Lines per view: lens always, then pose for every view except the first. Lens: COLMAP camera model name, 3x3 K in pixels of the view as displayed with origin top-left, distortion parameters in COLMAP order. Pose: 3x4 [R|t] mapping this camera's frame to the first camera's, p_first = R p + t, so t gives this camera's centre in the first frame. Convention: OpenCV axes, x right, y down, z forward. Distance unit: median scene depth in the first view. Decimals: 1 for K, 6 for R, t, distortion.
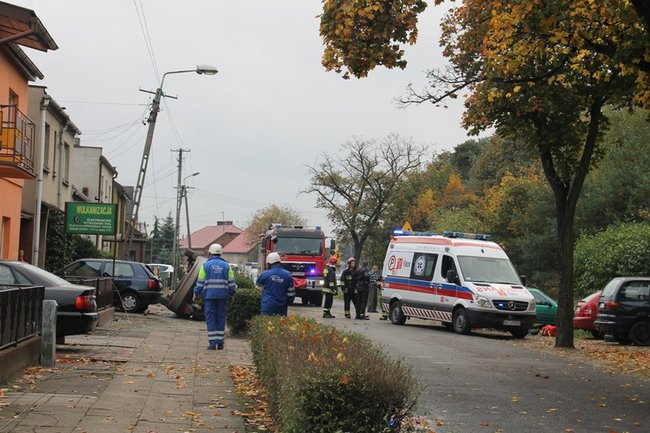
lens RADIAL K [[1344.9, 0, 325.0], [0, 1344.9, 216.5], [0, 0, 1]] dist [0.302027, 0.372209]
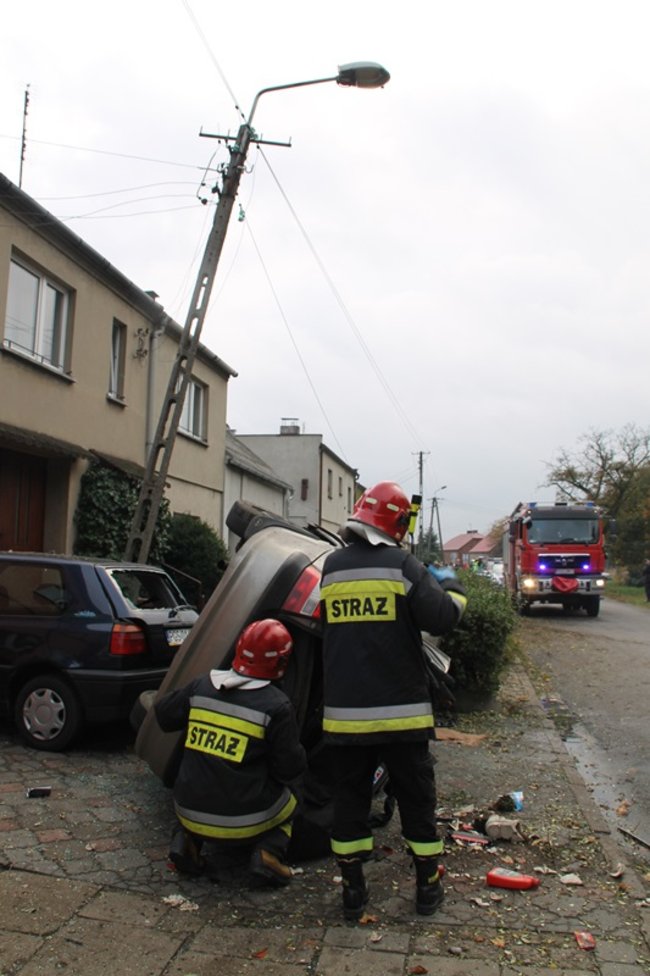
lens RADIAL K [[808.8, 0, 325.0], [0, 808.8, 488.0], [0, 0, 1]] dist [-0.166585, 0.118059]
pose [[0.966455, -0.047989, -0.252313, -0.045654], [0.033835, 0.997616, -0.060142, 0.027891], [0.254597, 0.049587, 0.965775, 0.783925]]
